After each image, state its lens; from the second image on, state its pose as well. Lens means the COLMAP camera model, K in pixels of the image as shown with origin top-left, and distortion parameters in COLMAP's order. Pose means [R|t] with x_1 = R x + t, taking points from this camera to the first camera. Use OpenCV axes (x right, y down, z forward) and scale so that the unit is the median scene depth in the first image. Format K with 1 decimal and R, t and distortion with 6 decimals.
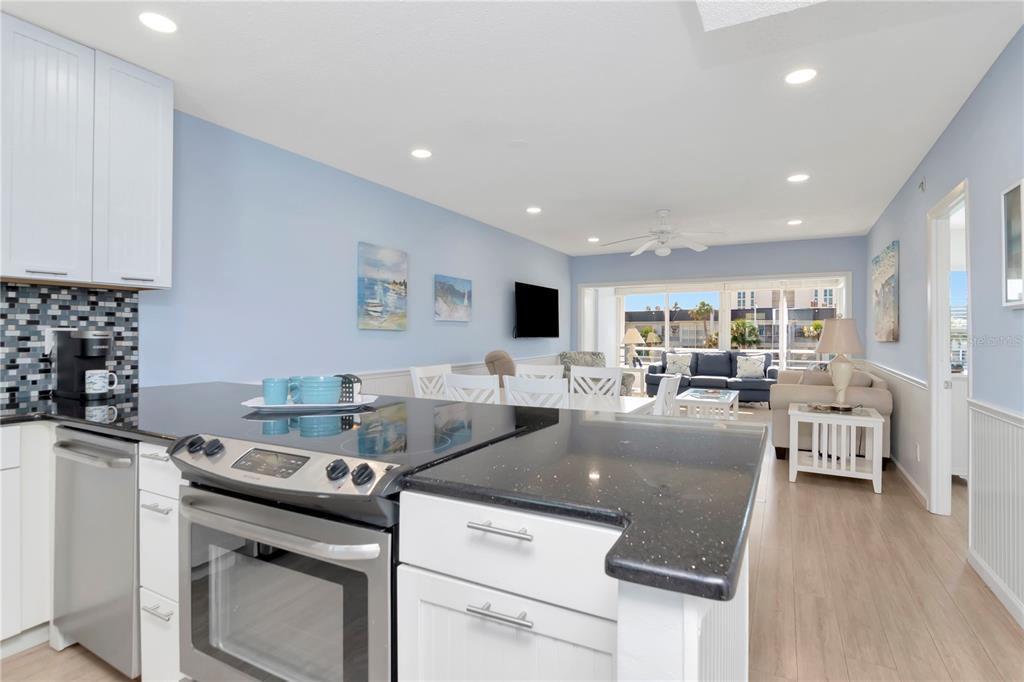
lens RADIAL K [[503.4, 0, 515.6], [0, 503.4, 334.8], [0, 0, 1]] dist [-0.006016, -0.003219]
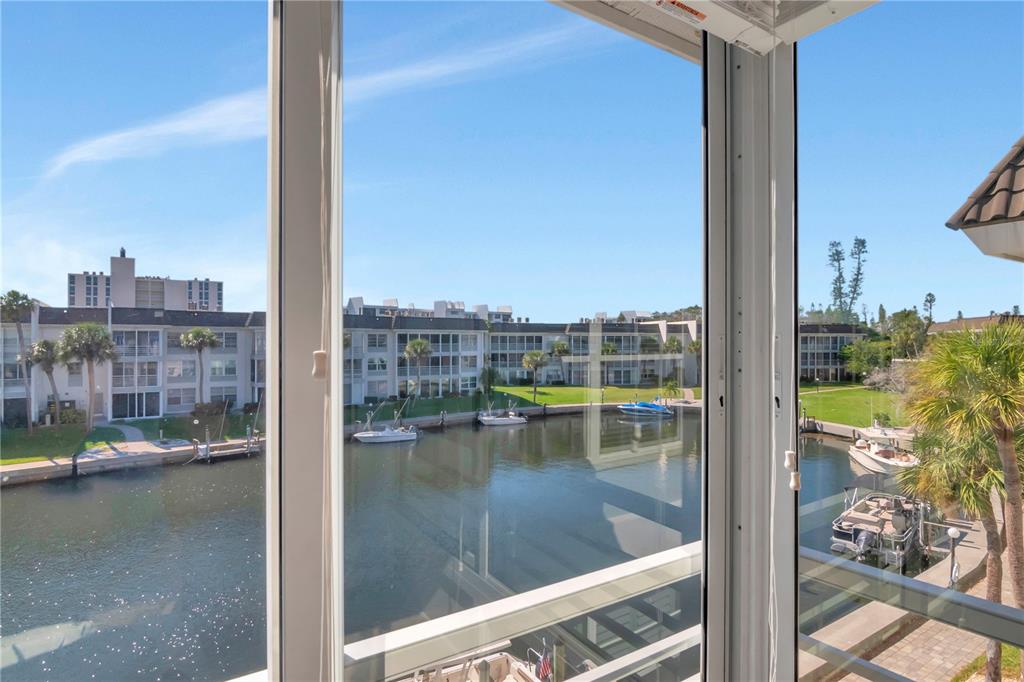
lens RADIAL K [[555.9, 0, 519.2], [0, 555.9, 345.3], [0, 0, 1]] dist [-0.010641, -0.003039]
pose [[0.472538, -0.009657, 0.881257, 1.110241], [0.004450, 0.999953, 0.008572, -0.052174], [-0.881299, -0.000129, 0.472559, 2.208728]]
